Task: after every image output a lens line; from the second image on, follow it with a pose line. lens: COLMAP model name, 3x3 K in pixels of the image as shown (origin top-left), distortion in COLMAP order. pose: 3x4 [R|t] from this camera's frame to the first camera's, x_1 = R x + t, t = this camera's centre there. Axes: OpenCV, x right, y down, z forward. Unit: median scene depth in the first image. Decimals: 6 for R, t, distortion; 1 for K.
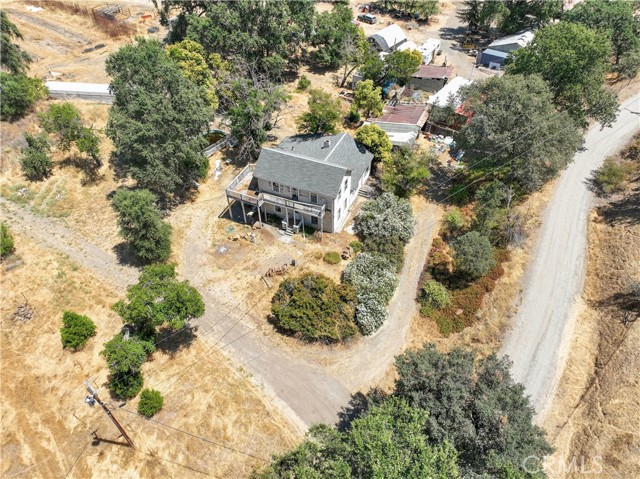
lens RADIAL K [[446.5, 0, 320.0], [0, 446.5, 239.5], [0, 0, 1]] dist [0.001827, 0.004959]
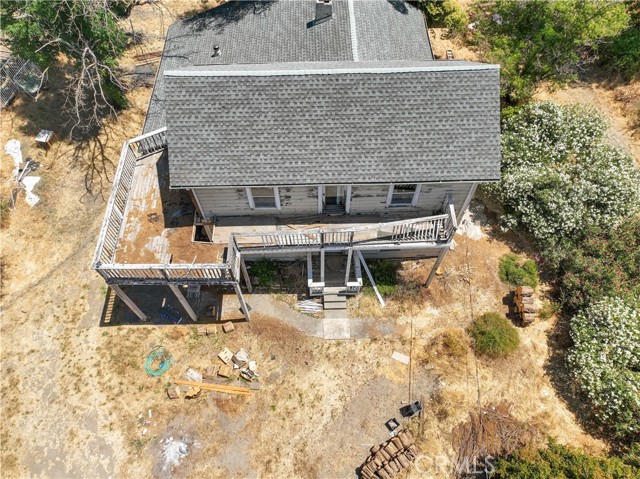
lens RADIAL K [[446.5, 0, 320.0], [0, 446.5, 239.5], [0, 0, 1]] dist [0.001827, 0.004959]
pose [[0.900650, -0.369425, 0.228812, -0.141762], [0.302844, 0.911235, 0.279169, -0.160678], [-0.311633, -0.182140, 0.932582, 0.697624]]
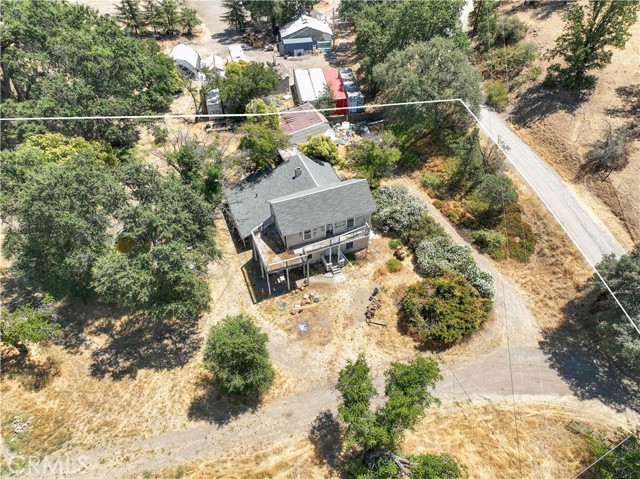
lens RADIAL K [[446.5, 0, 320.0], [0, 446.5, 239.5], [0, 0, 1]] dist [0.001827, 0.004959]
pose [[0.698137, -0.502369, 0.510128, -0.534117], [0.505015, 0.850585, 0.146508, -0.223706], [-0.507508, 0.155340, 0.847529, 0.231569]]
